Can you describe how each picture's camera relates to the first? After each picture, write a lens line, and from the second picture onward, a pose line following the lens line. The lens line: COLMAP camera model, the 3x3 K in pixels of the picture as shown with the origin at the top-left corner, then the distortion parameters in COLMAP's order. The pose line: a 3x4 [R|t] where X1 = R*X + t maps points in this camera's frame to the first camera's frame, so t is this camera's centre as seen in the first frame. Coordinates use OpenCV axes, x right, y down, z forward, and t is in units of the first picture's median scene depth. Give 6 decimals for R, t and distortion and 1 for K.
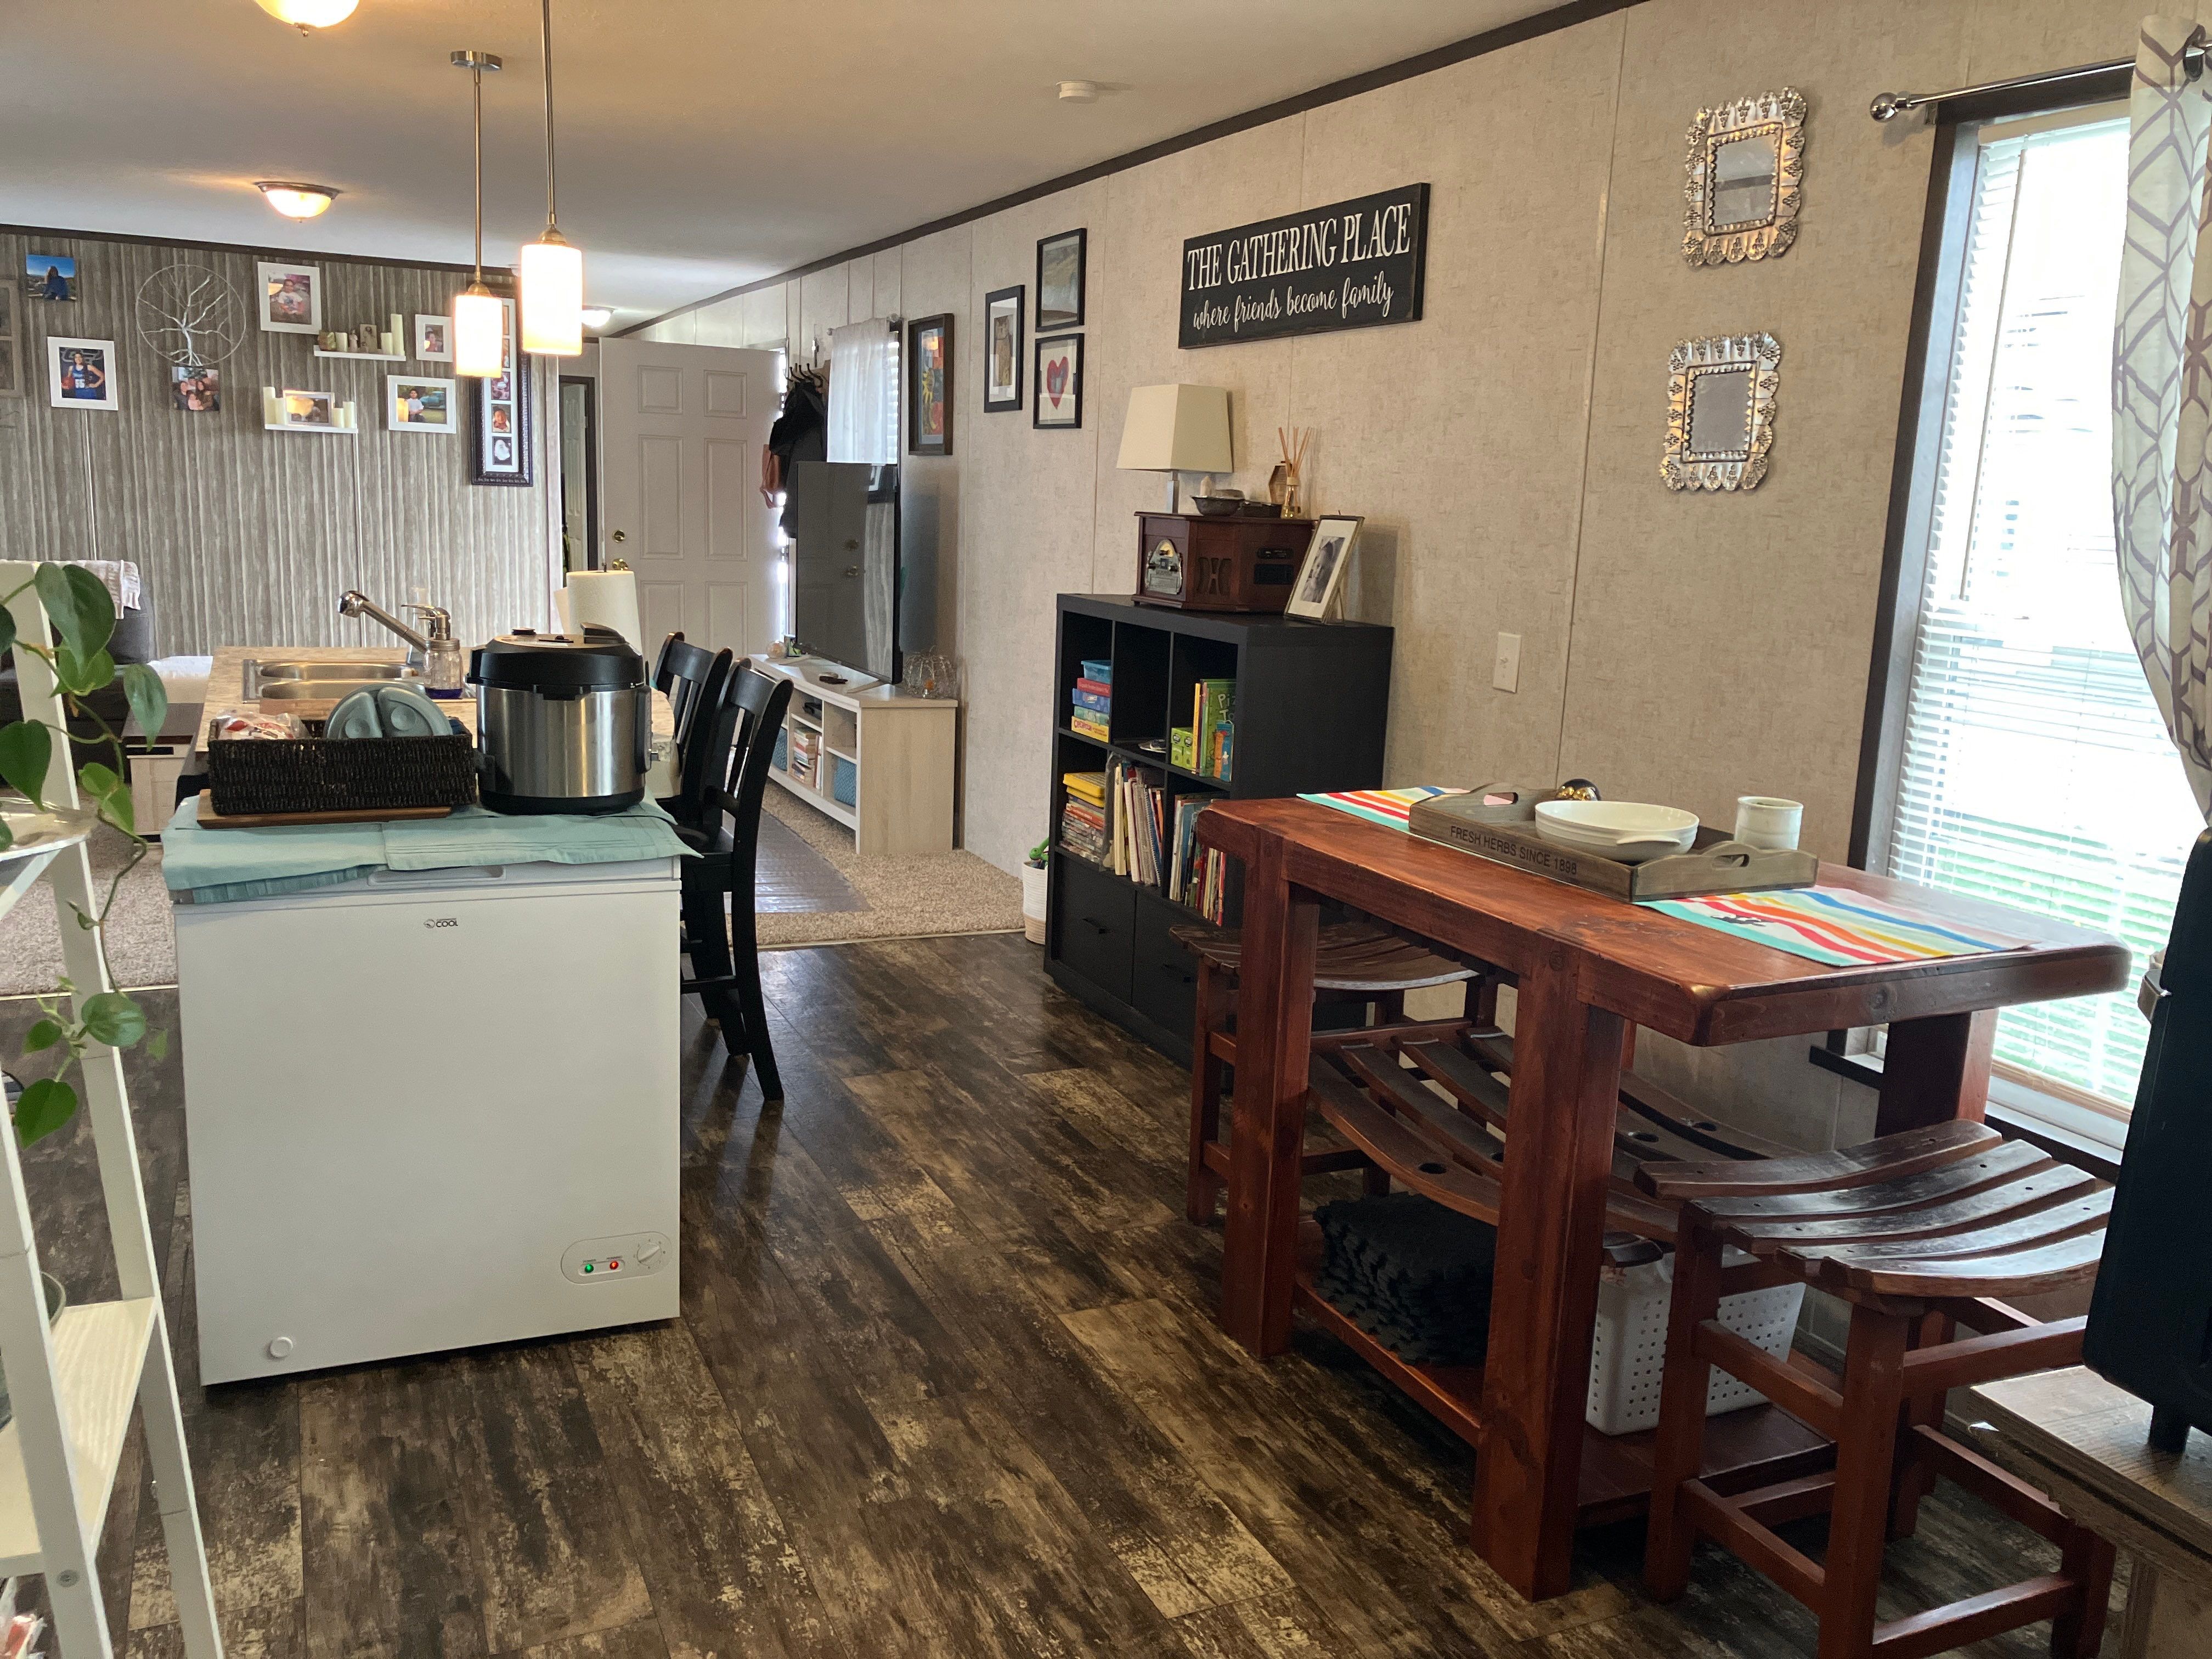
lens RADIAL K [[1853.9, 0, 1113.3], [0, 1853.9, 839.8], [0, 0, 1]] dist [0.089253, -0.092549]
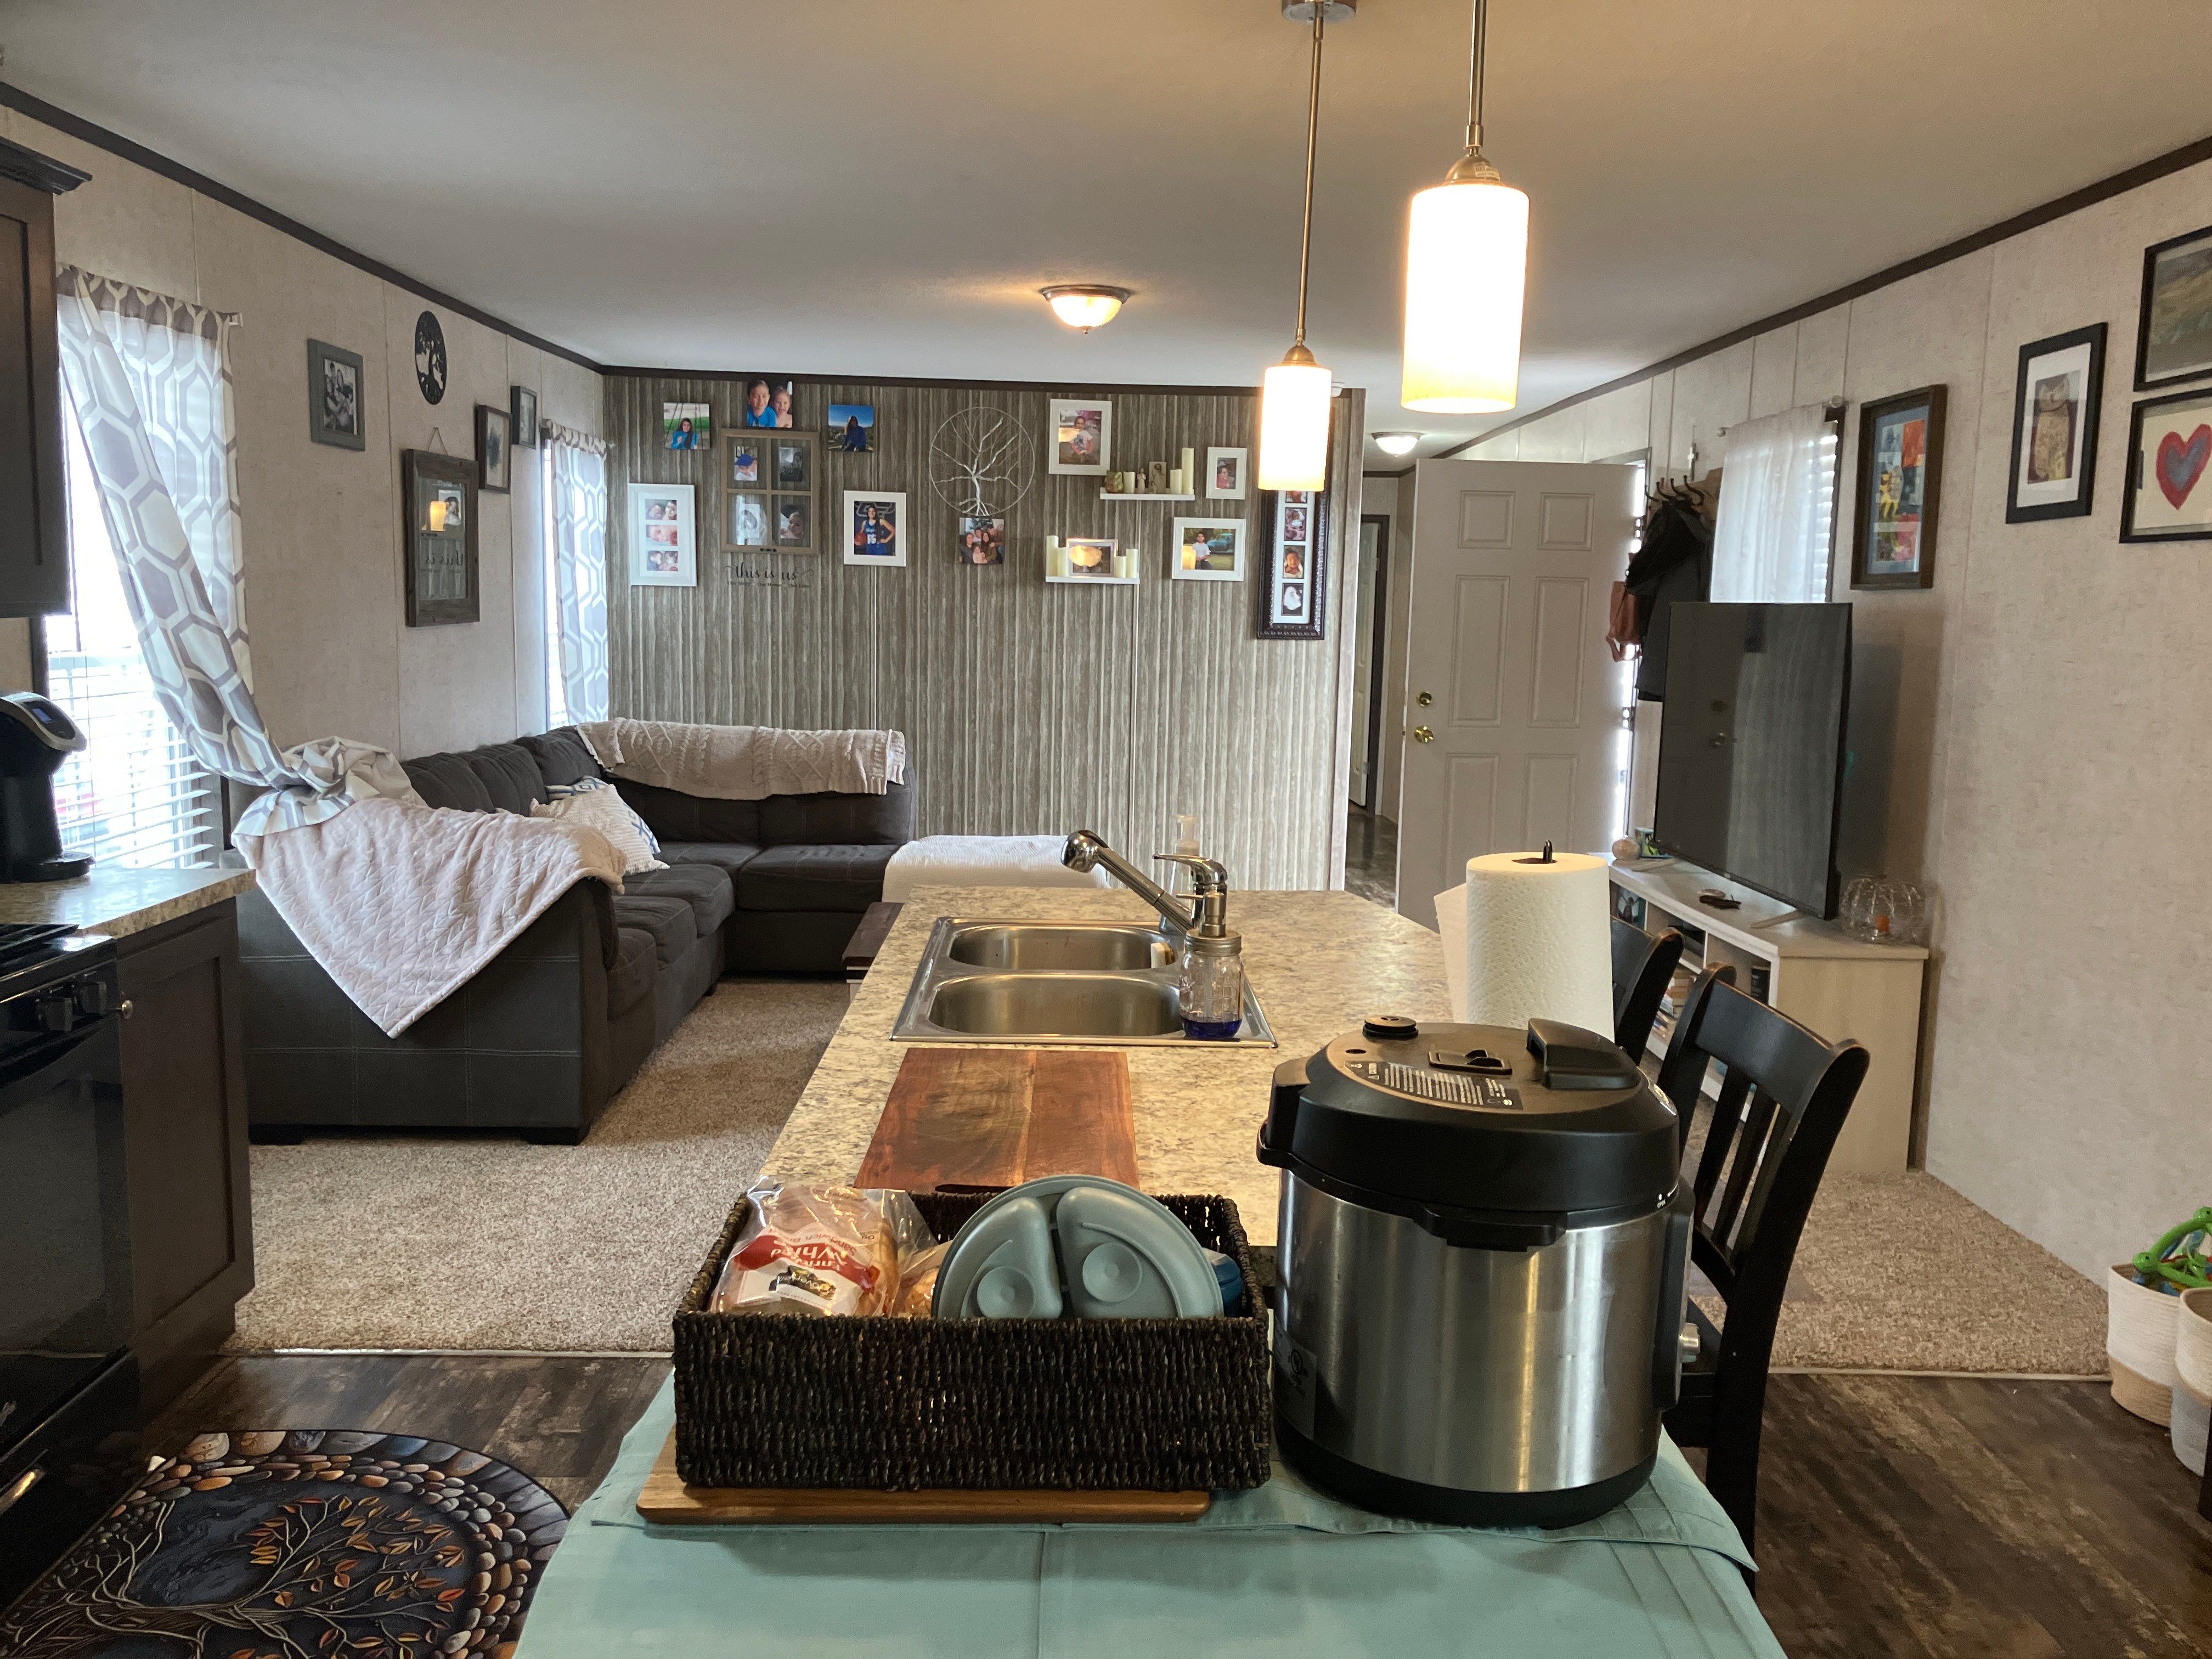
lens RADIAL K [[1853.9, 0, 1116.5], [0, 1853.9, 854.0], [0, 0, 1]] dist [0.089253, -0.092549]
pose [[0.922909, 0.035123, -0.383412, -0.075624], [-0.059554, 0.996868, -0.052033, -0.045320], [0.380384, 0.070855, 0.922110, 0.208479]]
